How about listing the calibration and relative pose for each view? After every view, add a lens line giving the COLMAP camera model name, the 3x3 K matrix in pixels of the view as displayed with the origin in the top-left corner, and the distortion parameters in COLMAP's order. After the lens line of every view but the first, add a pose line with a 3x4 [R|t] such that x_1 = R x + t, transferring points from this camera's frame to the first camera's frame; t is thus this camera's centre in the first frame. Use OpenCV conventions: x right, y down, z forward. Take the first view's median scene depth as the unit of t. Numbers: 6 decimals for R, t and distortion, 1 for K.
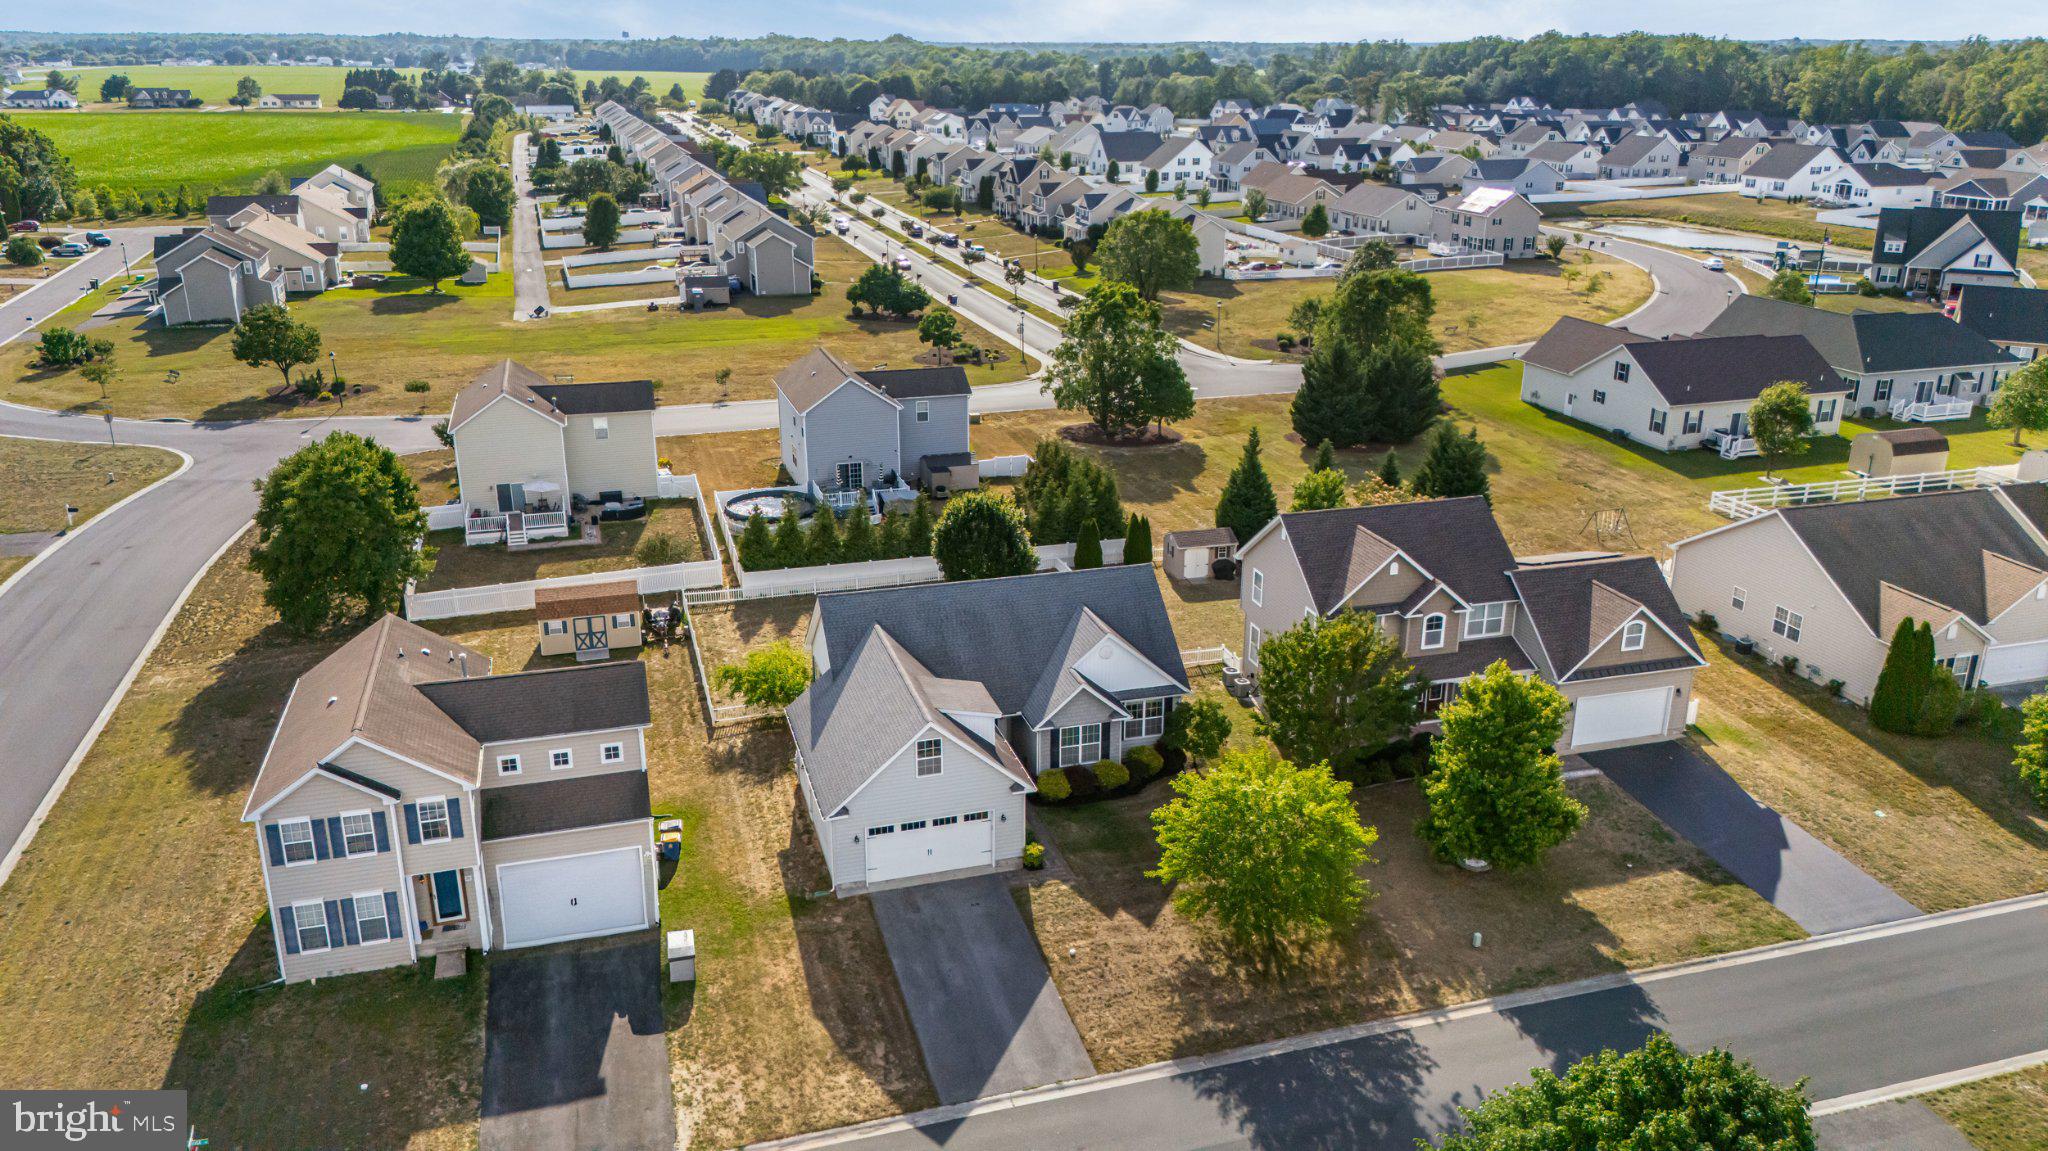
lens RADIAL K [[1506.6, 0, 1033.3], [0, 1506.6, 566.9], [0, 0, 1]] dist [0.065019, -0.062846]
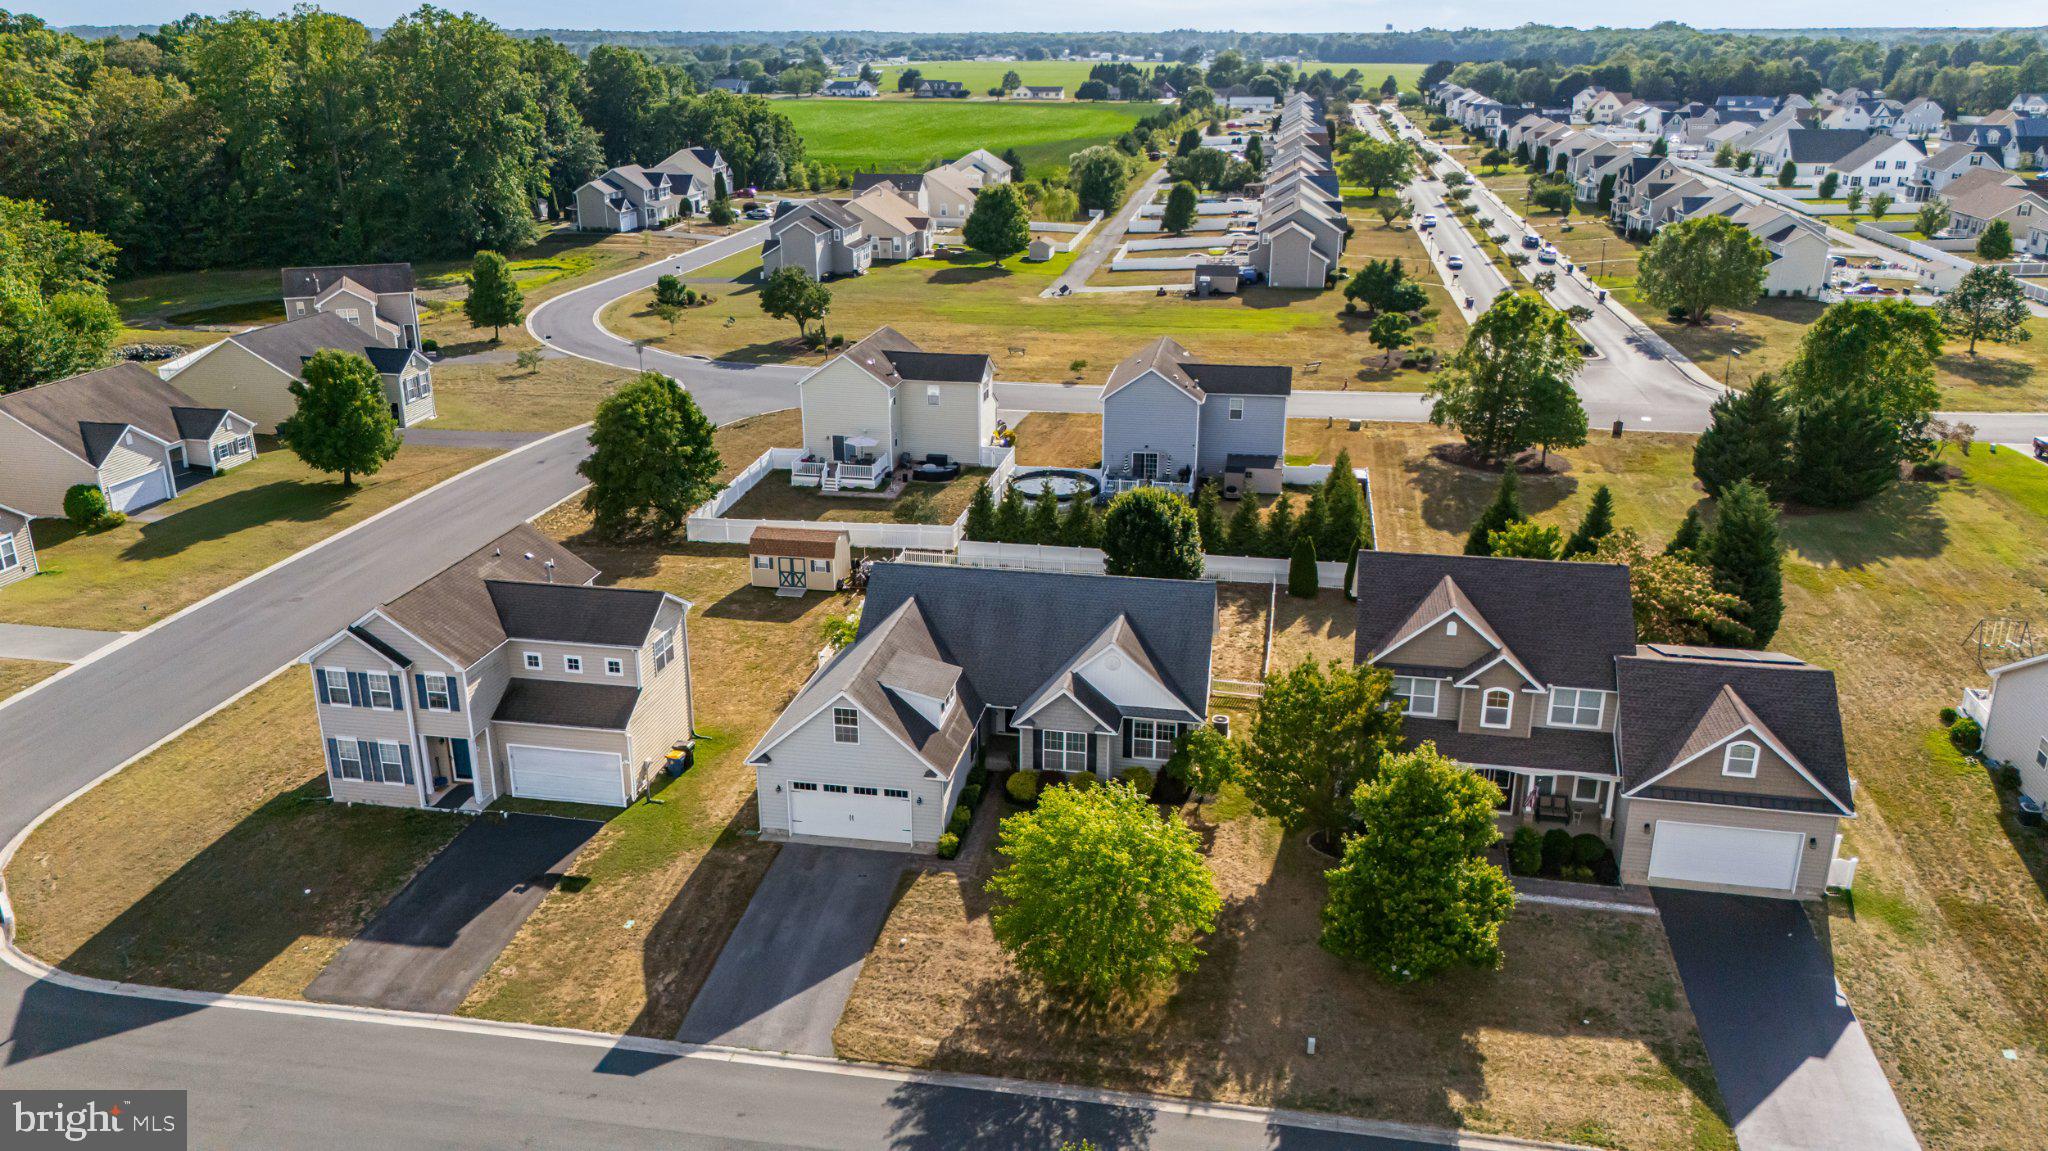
lens RADIAL K [[1506.6, 0, 1032.5], [0, 1506.6, 569.3], [0, 0, 1]] dist [0.065019, -0.062846]
pose [[0.889422, 0.147639, -0.432587, 0.400359], [-0.145041, 0.988648, 0.039207, -0.032026], [0.433465, 0.027872, 0.900739, 0.104794]]
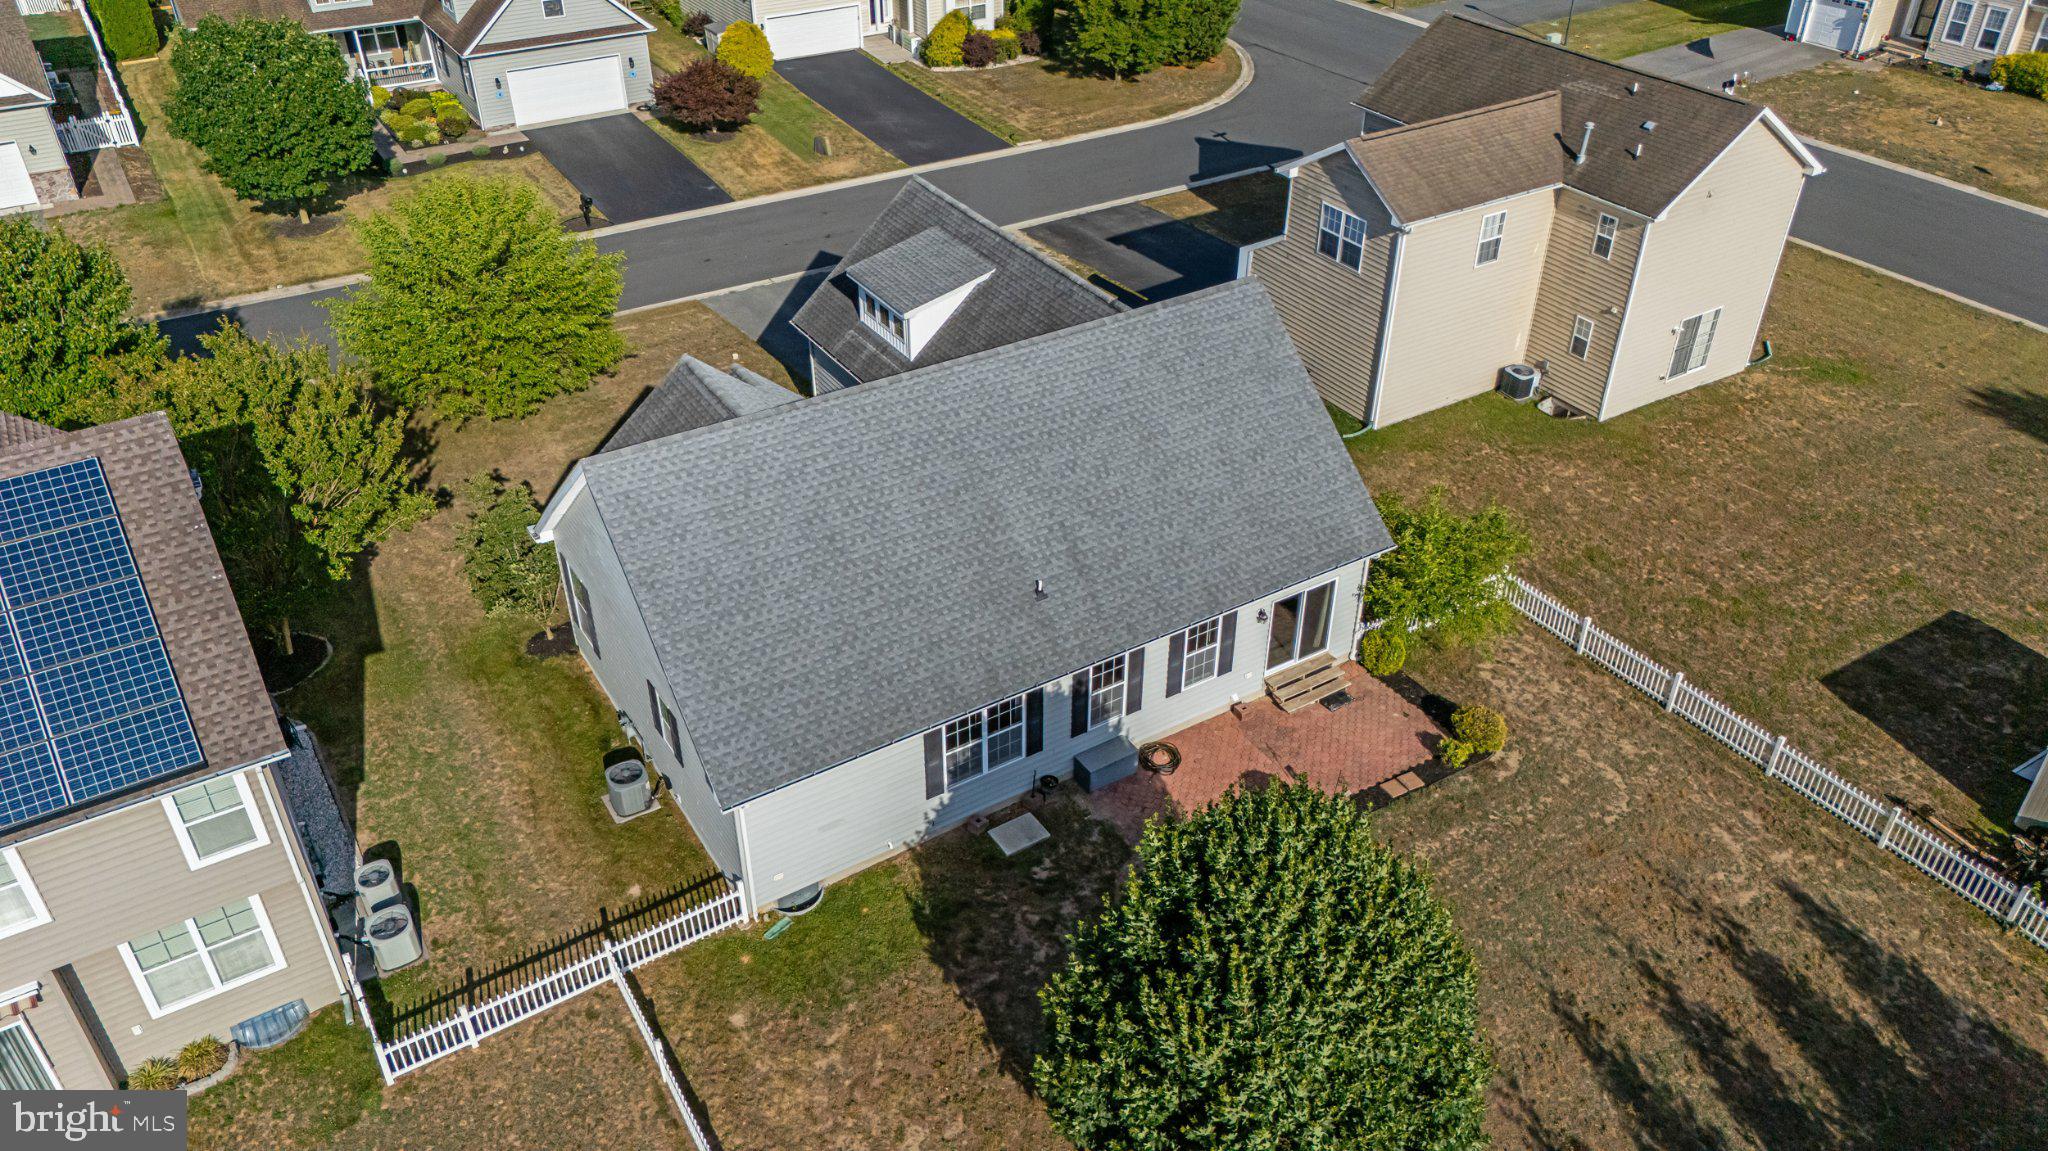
lens RADIAL K [[1506.6, 0, 1033.8], [0, 1506.6, 573.9], [0, 0, 1]] dist [0.065019, -0.062846]
pose [[-0.963582, 0.146697, -0.223586, 0.060248], [-0.092541, 0.601516, 0.793483, -0.317247], [0.250892, 0.785276, -0.566034, 1.329334]]
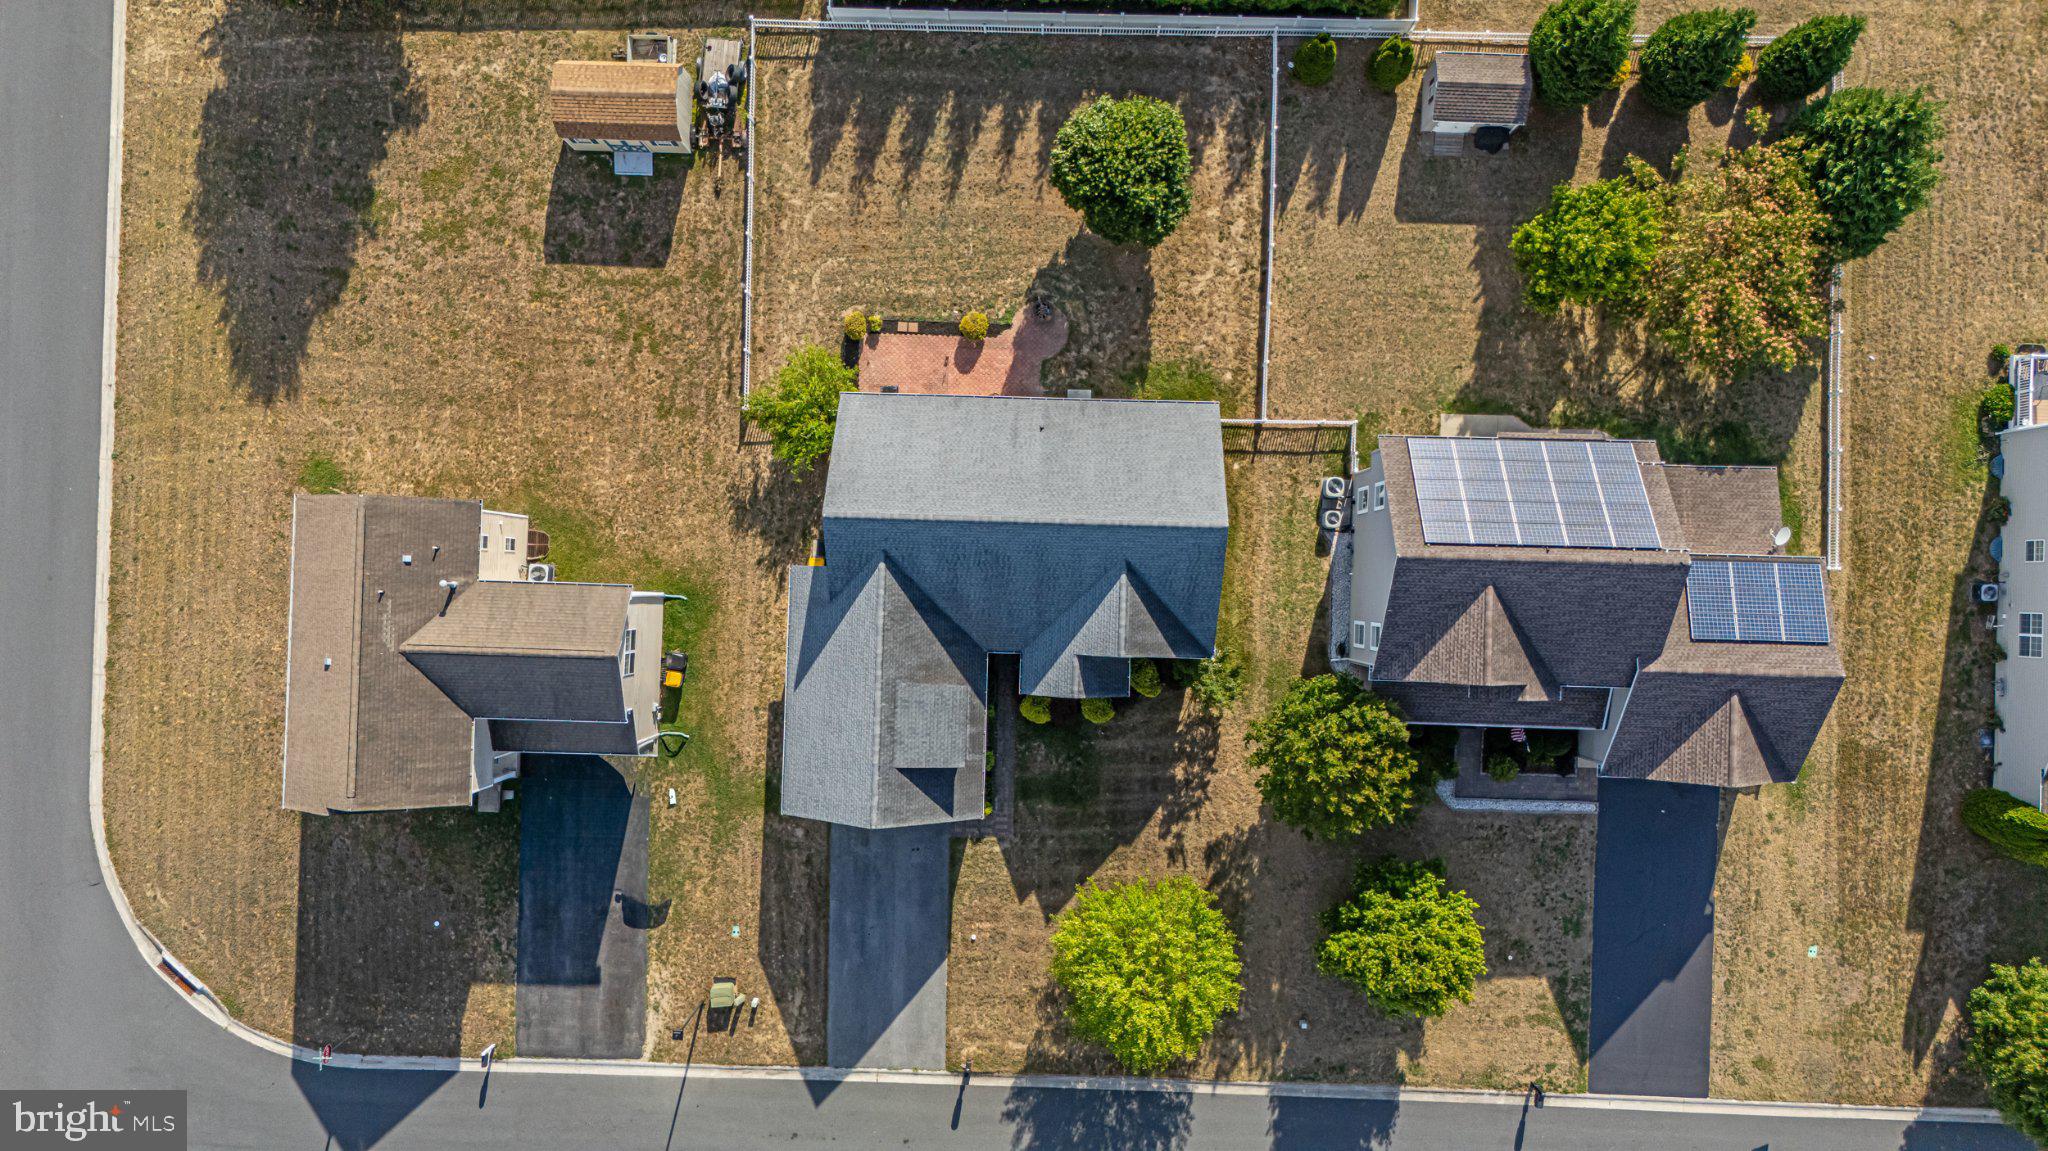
lens RADIAL K [[1506.6, 0, 1029.9], [0, 1506.6, 589.4], [0, 0, 1]] dist [0.065019, -0.062846]
pose [[0.948784, 0.315668, -0.012759, -0.002989], [-0.093836, 0.320140, 0.942712, -0.791027], [0.301669, -0.893232, 0.333365, 0.691102]]
